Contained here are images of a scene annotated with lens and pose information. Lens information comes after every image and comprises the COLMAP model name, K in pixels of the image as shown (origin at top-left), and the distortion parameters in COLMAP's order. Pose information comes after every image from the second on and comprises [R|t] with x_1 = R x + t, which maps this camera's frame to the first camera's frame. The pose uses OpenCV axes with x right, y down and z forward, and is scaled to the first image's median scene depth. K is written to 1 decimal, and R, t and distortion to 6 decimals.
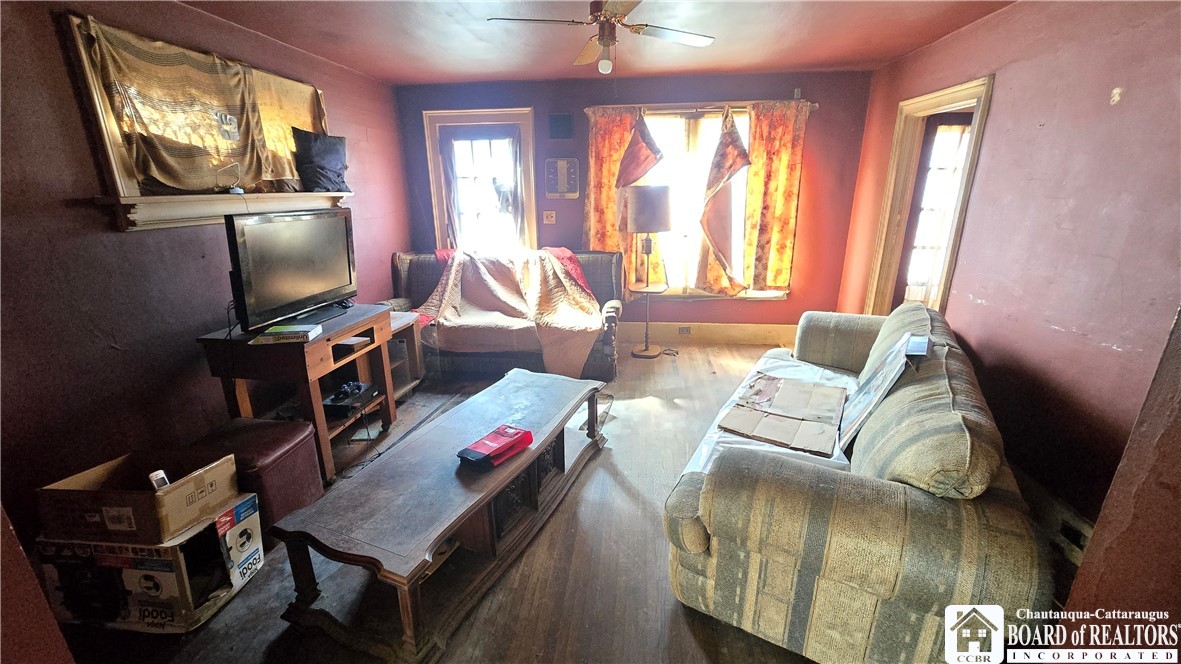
lens RADIAL K [[477.6, 0, 593.9], [0, 477.6, 336.5], [0, 0, 1]] dist [0.000226, 0.000160]
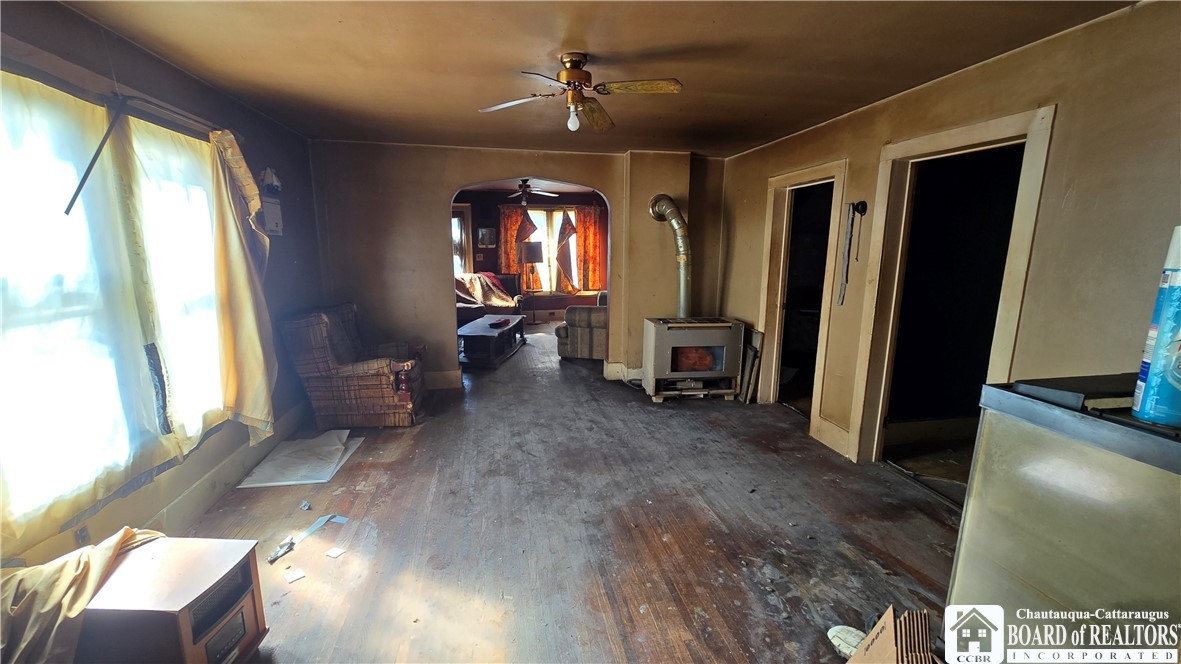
lens RADIAL K [[477.6, 0, 589.8], [0, 477.6, 329.9], [0, 0, 1]] dist [0.000226, 0.000160]
pose [[0.955596, -0.044726, 0.291264, -0.263610], [0.078688, 0.991253, -0.105948, 0.306343], [-0.283978, 0.124163, 0.950758, -1.007660]]
